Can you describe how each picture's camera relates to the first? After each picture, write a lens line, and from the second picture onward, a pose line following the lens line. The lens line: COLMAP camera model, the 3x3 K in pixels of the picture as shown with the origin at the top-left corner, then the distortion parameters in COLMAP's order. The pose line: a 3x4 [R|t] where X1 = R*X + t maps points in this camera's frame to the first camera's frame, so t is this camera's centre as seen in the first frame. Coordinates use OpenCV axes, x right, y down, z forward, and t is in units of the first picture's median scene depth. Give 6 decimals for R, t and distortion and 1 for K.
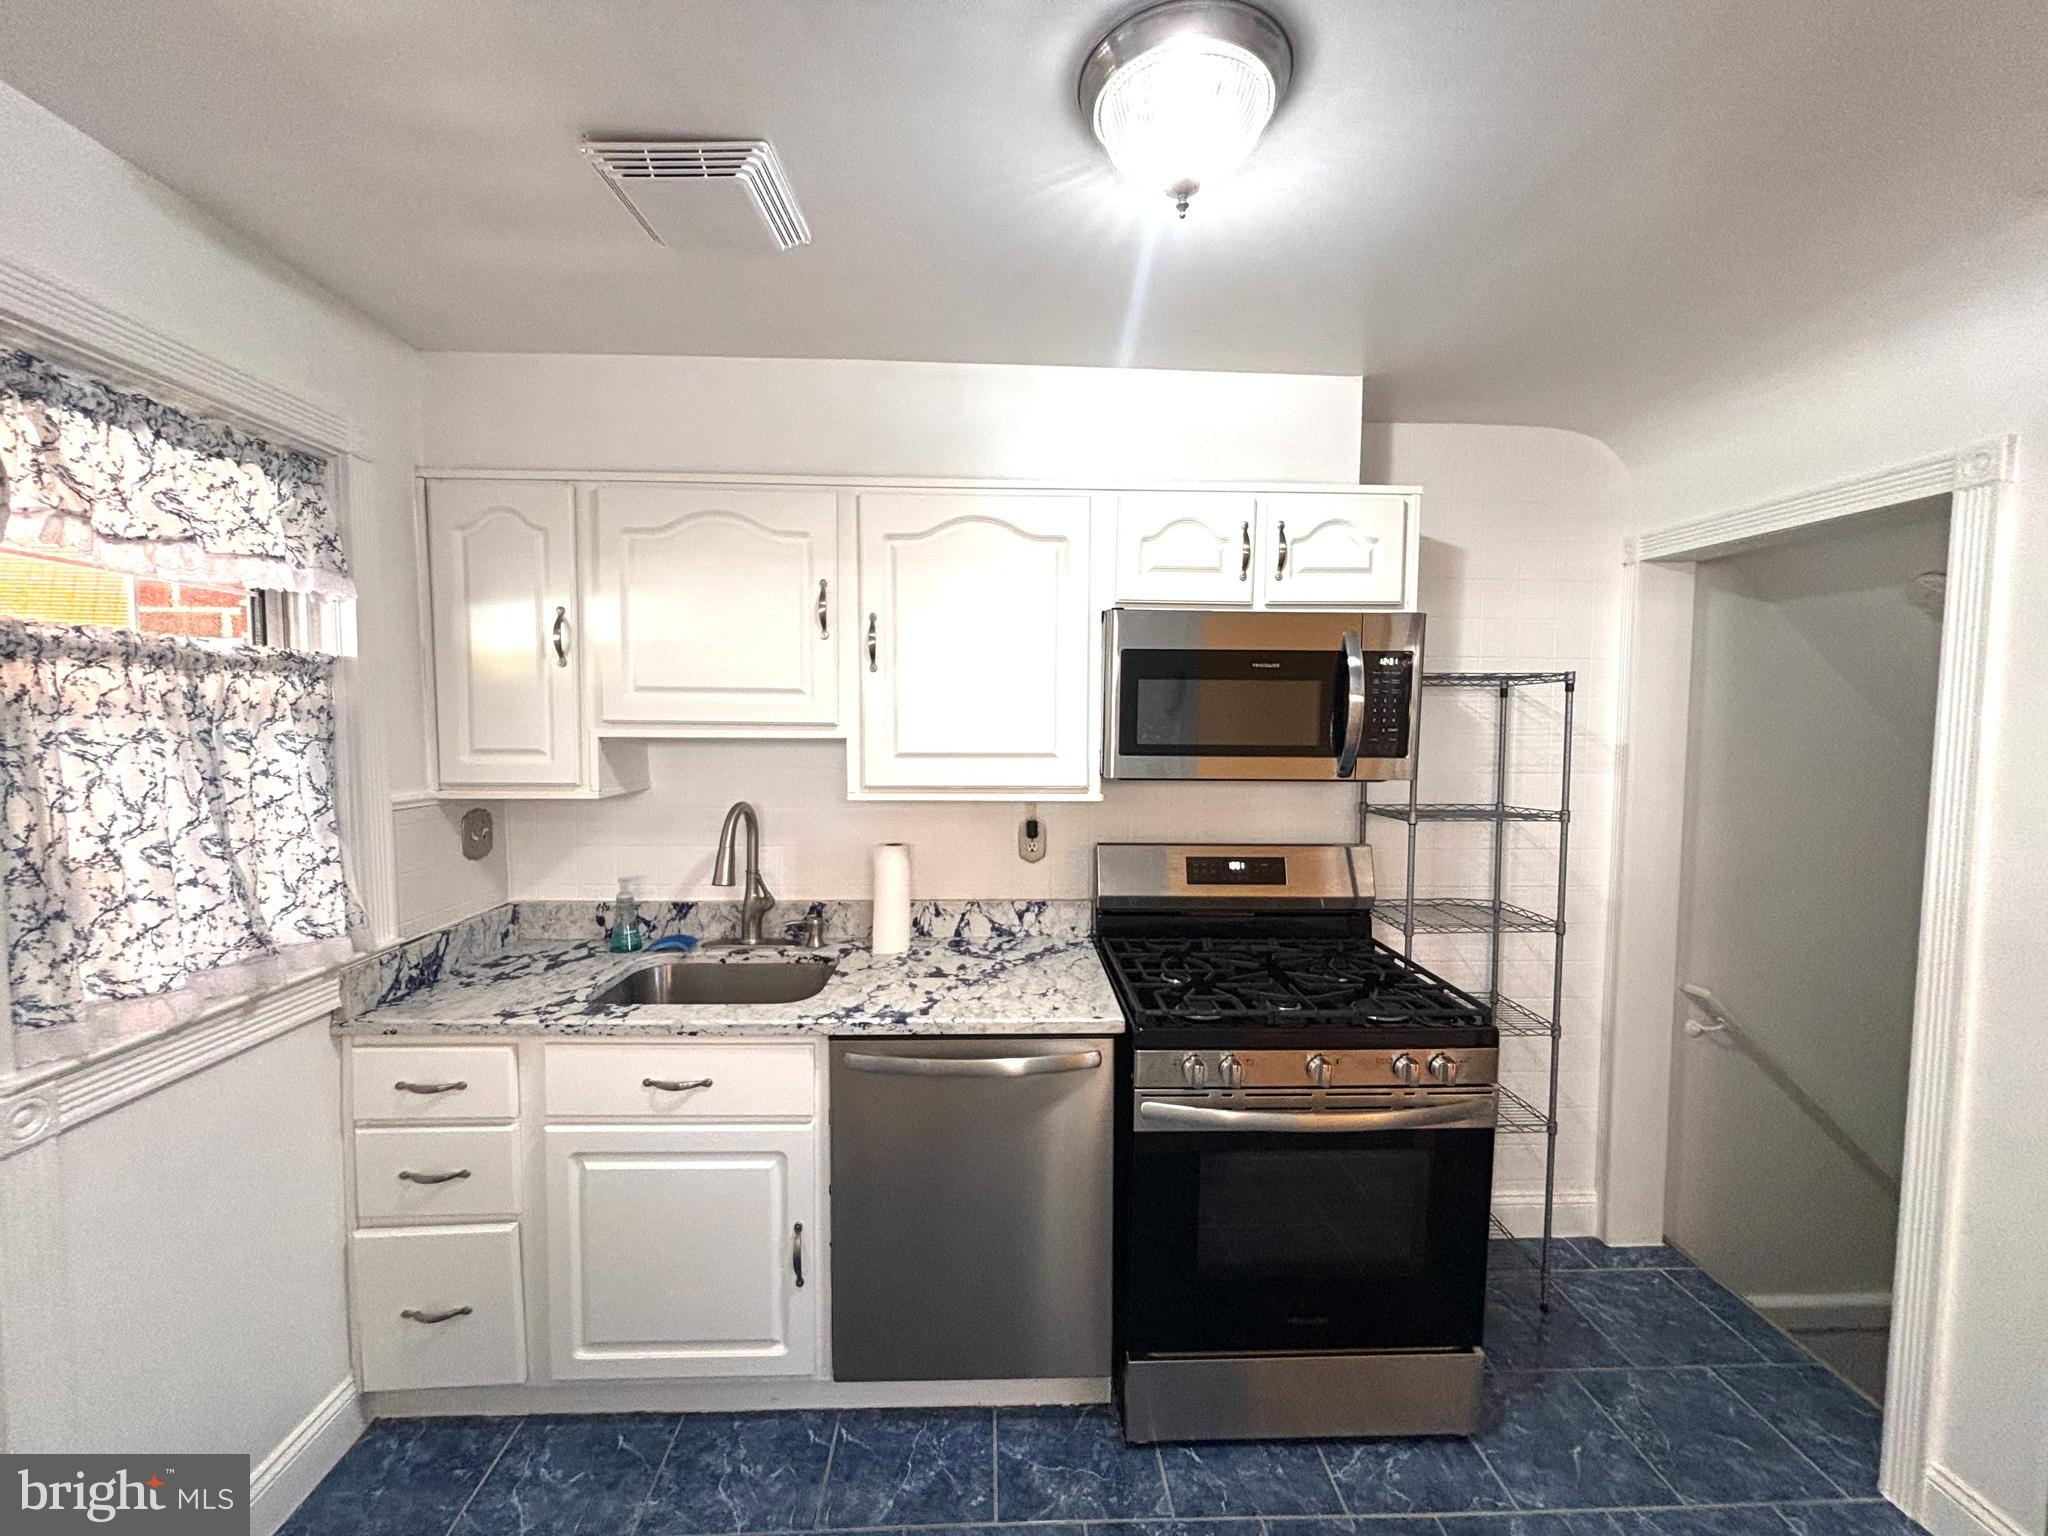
lens RADIAL K [[819.2, 0, 1024.0], [0, 819.2, 768.0], [0, 0, 1]] dist [0.023087, -0.021167]
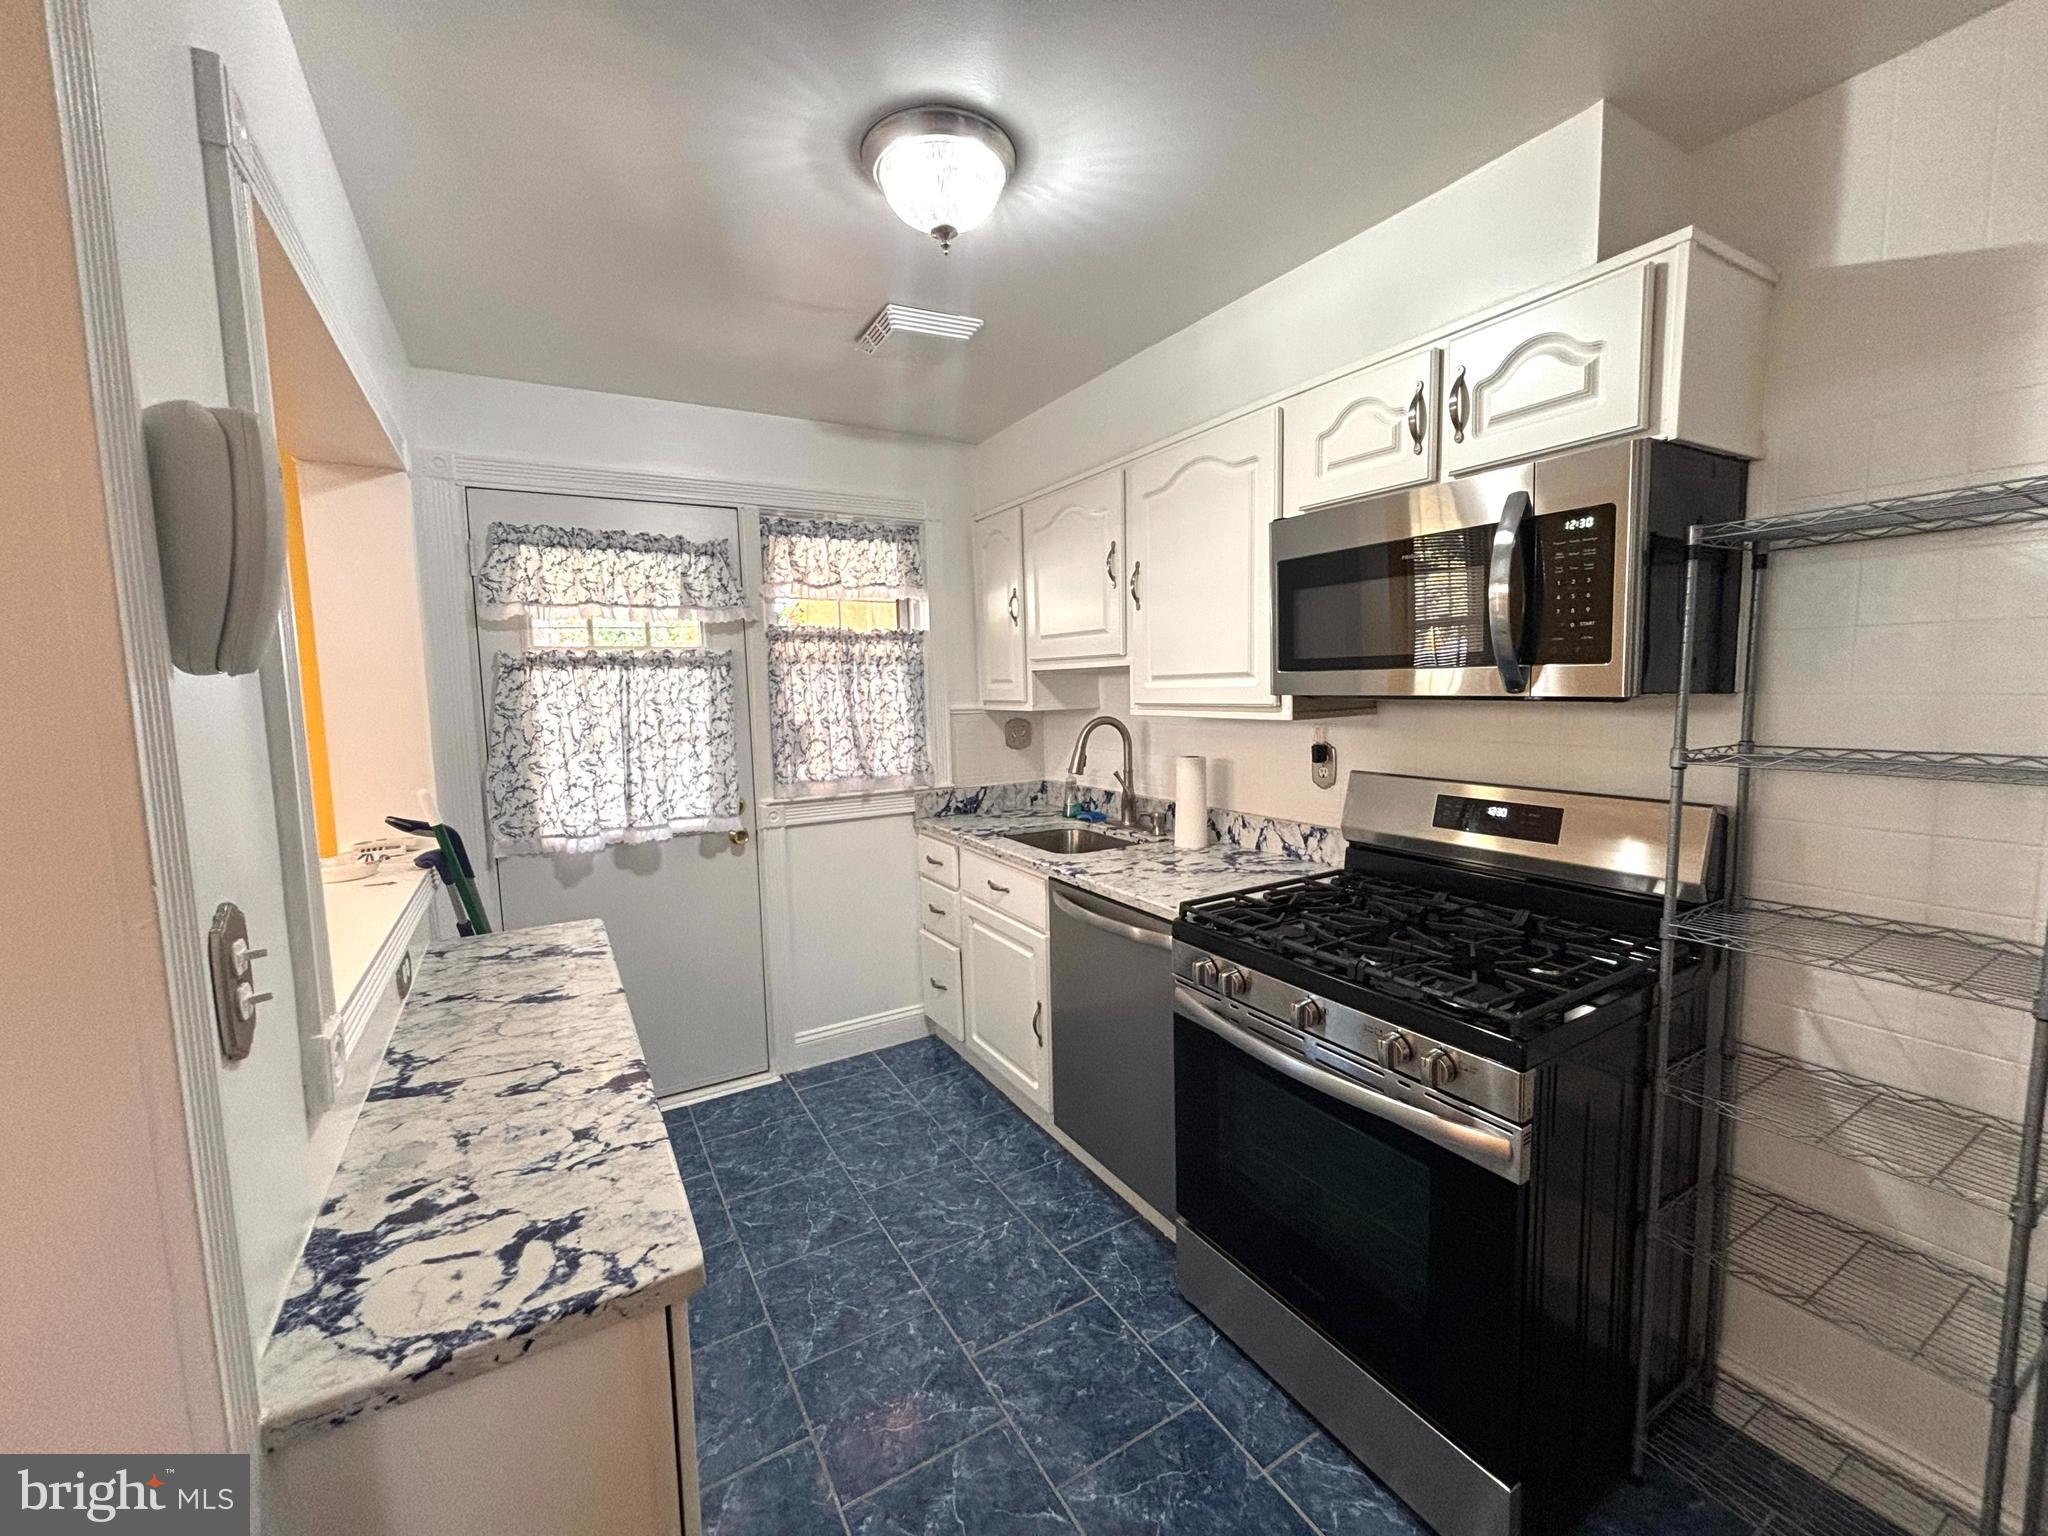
lens RADIAL K [[843.0, 0, 1024.0], [0, 843.0, 768.0], [0, 0, 1]] dist [0.006924, -0.000285]
pose [[0.462193, 0.070704, -0.883956, 0.973857], [-0.026374, 0.997471, 0.065994, 0.045141], [0.886387, -0.007188, 0.462889, 0.285755]]
